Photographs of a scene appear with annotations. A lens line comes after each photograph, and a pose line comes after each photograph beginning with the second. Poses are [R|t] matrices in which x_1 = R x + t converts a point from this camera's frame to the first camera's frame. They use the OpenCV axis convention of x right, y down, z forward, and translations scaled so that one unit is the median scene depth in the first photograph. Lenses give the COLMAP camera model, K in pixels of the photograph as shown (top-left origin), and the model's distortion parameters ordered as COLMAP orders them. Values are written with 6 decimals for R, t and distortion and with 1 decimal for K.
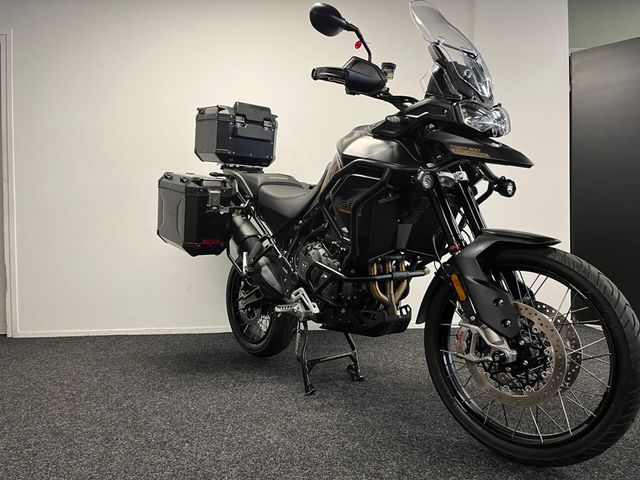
lens RADIAL K [[494.3, 0, 320.0], [0, 494.3, 240.0], [0, 0, 1]] dist [0.047495, 0.001340]
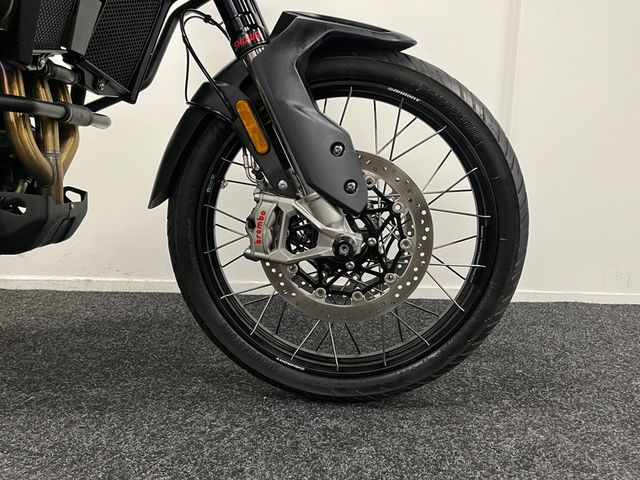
lens RADIAL K [[480.8, 0, 320.0], [0, 480.8, 240.0], [0, 0, 1]] dist [0.092227, -0.123528]
pose [[0.600546, -0.090356, 0.794469, -0.062132], [-0.028486, 0.990546, 0.134189, 0.107592], [-0.799083, -0.103218, 0.592294, 0.483618]]
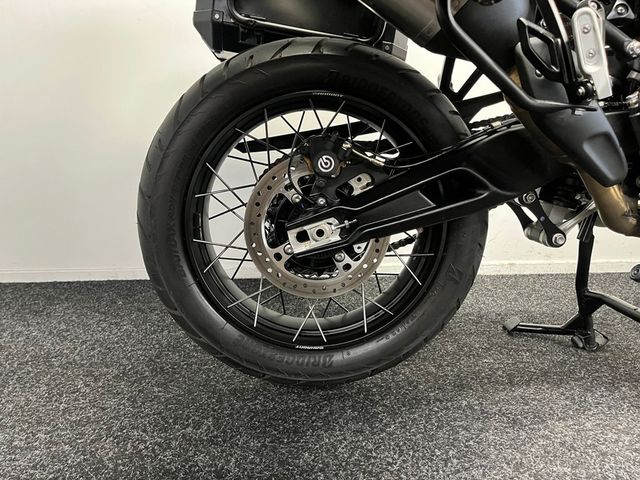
lens RADIAL K [[479.4, 0, 326.3], [0, 479.4, 237.8], [0, 0, 1]] dist [0.088243, -0.120814]
pose [[0.562028, -0.150031, 0.813398, -0.475273], [0.003870, 0.983878, 0.178802, 0.101317], [-0.827109, -0.097343, 0.553547, 1.038552]]
